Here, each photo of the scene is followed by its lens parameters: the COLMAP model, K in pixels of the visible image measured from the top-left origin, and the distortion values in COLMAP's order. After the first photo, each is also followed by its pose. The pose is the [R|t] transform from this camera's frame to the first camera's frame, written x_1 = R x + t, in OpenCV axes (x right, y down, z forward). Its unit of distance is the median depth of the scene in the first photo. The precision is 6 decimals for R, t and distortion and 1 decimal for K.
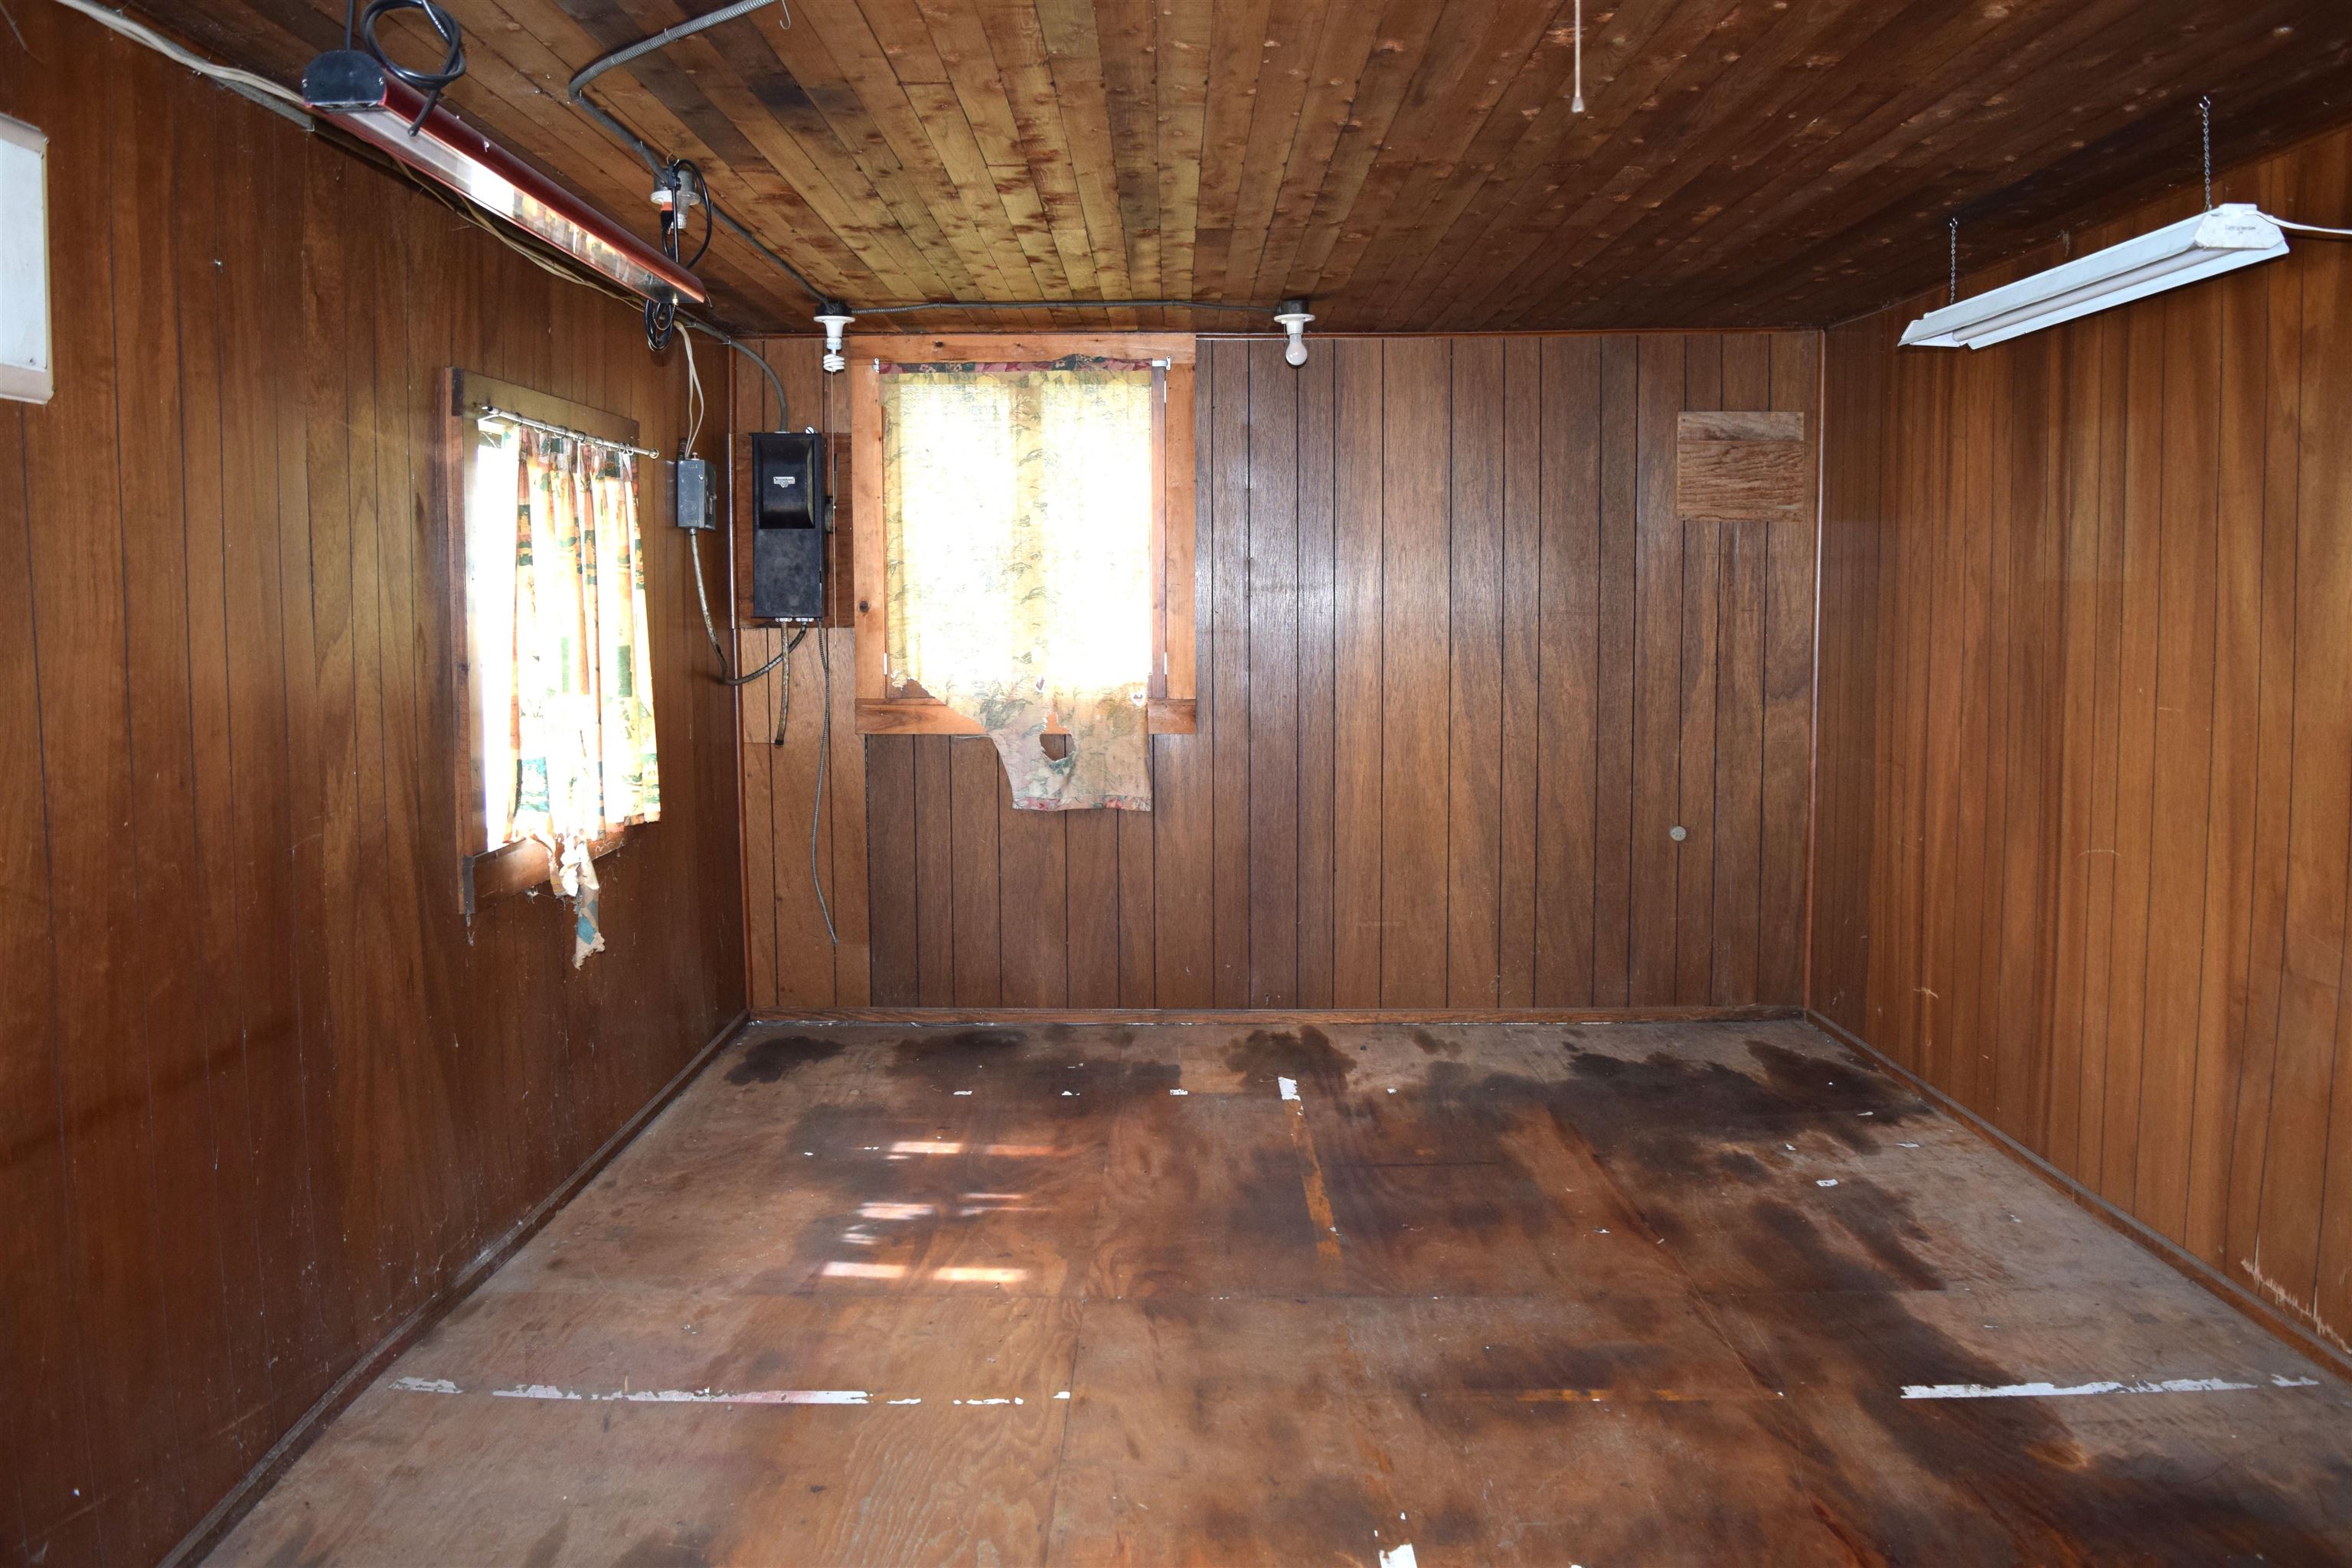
lens RADIAL K [[1975.2, 0, 1169.9], [0, 1975.2, 778.5], [0, 0, 1]] dist [-0.047319, -0.000131]
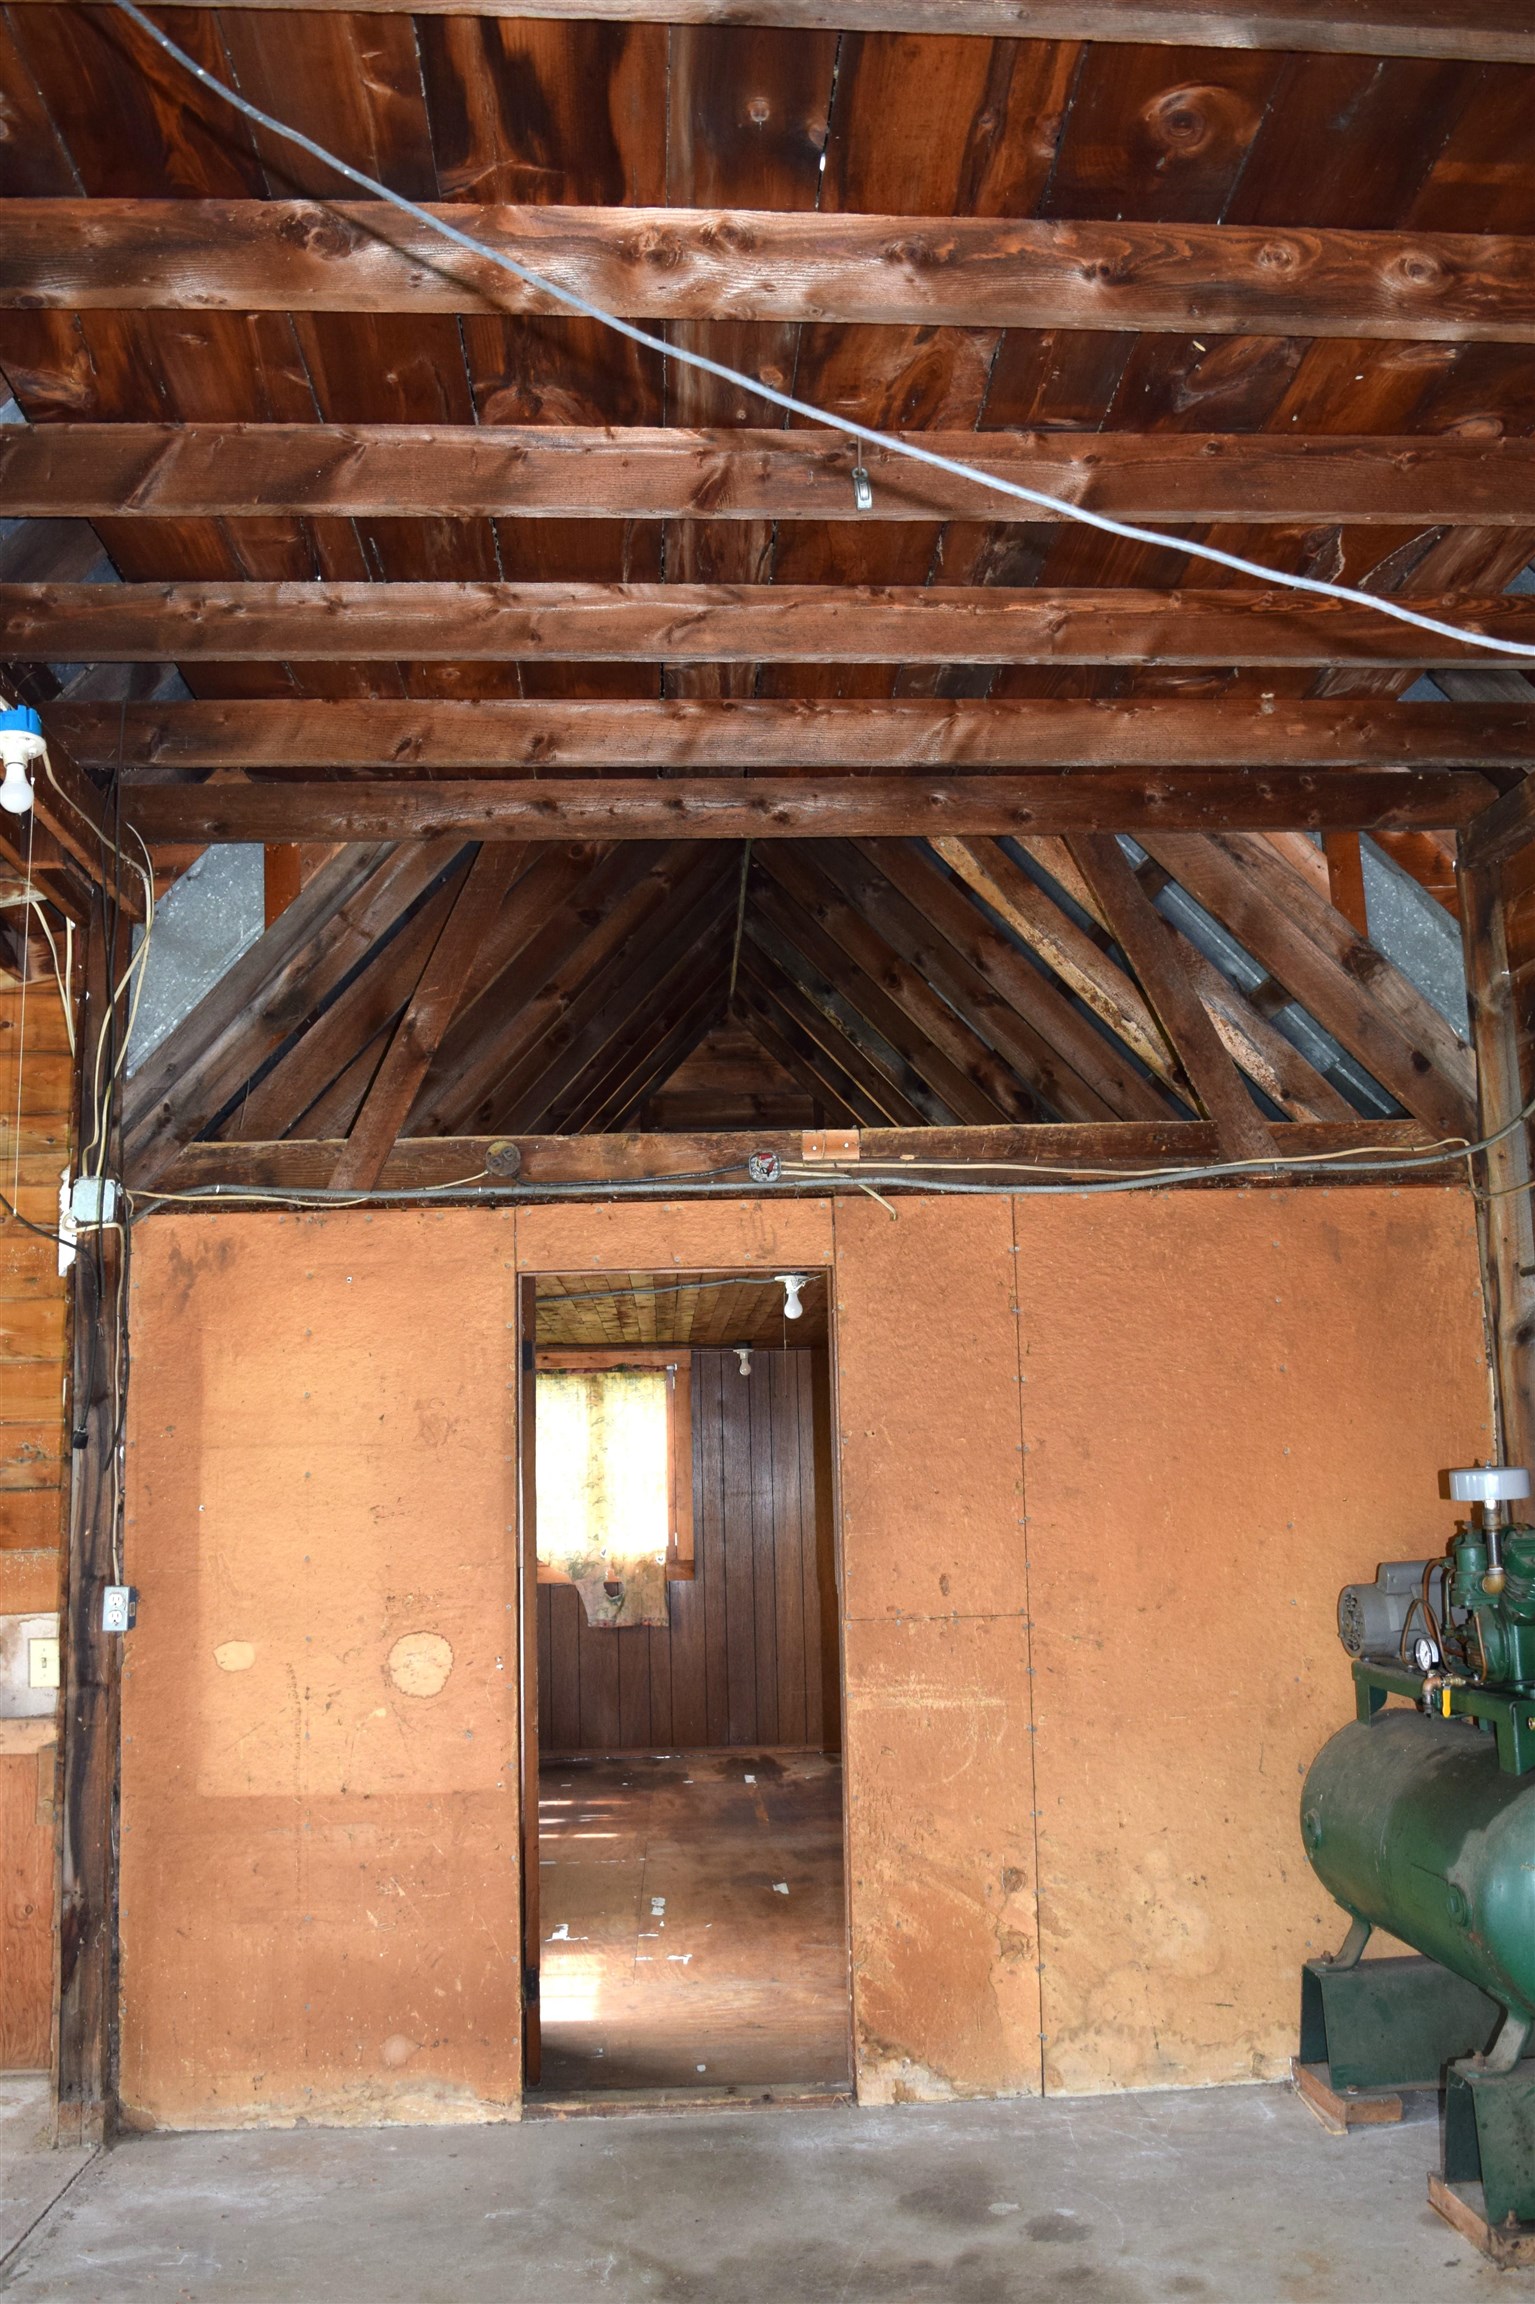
lens RADIAL K [[1934.9, 0, 760.5], [0, 1934.9, 1158.8], [0, 0, 1]] dist [-0.047319, -0.000131]
pose [[0.998566, -0.011151, 0.052353, -0.013279], [0.024167, 0.966623, -0.255061, 0.053326], [-0.047762, 0.255960, 0.965507, -0.726697]]
